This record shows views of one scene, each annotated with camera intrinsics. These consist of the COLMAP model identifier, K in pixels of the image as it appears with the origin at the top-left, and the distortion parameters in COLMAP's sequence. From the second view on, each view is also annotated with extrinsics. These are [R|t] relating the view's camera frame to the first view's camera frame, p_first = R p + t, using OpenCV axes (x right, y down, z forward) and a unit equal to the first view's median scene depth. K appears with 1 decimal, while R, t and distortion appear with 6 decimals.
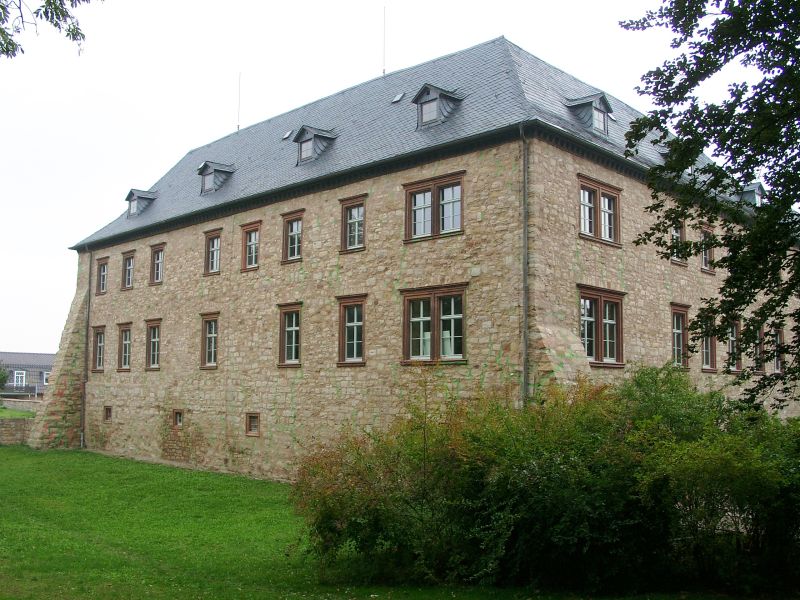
lens RADIAL K [[805.4, 0, 397.5], [0, 805.4, 300.9], [0, 0, 1]] dist [-0.101313, 0.000000]
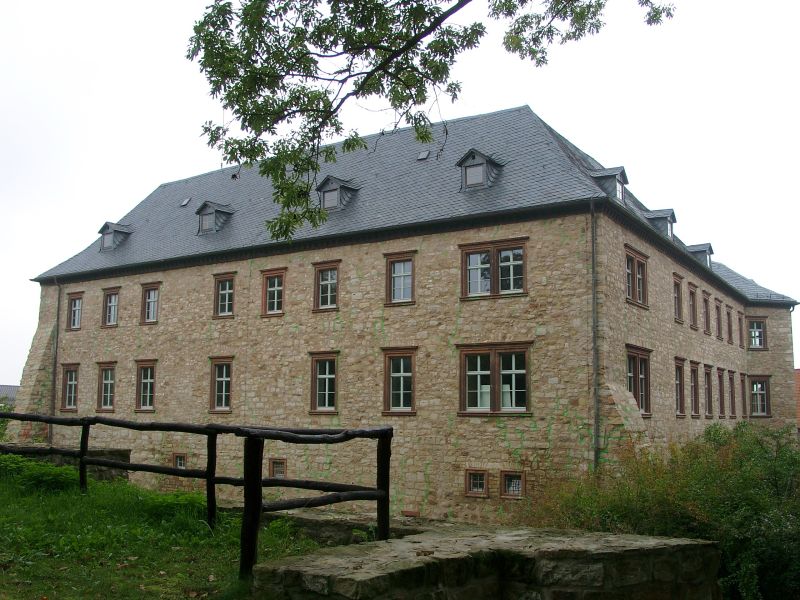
lens RADIAL K [[805.4, 0, 403.3], [0, 805.4, 301.7], [0, 0, 1]] dist [-0.101313, 0.000000]
pose [[0.981184, 0.026864, 0.191198, -0.246457], [-0.021352, 0.999297, -0.030832, -0.032704], [-0.191891, 0.026169, 0.981067, -0.024790]]
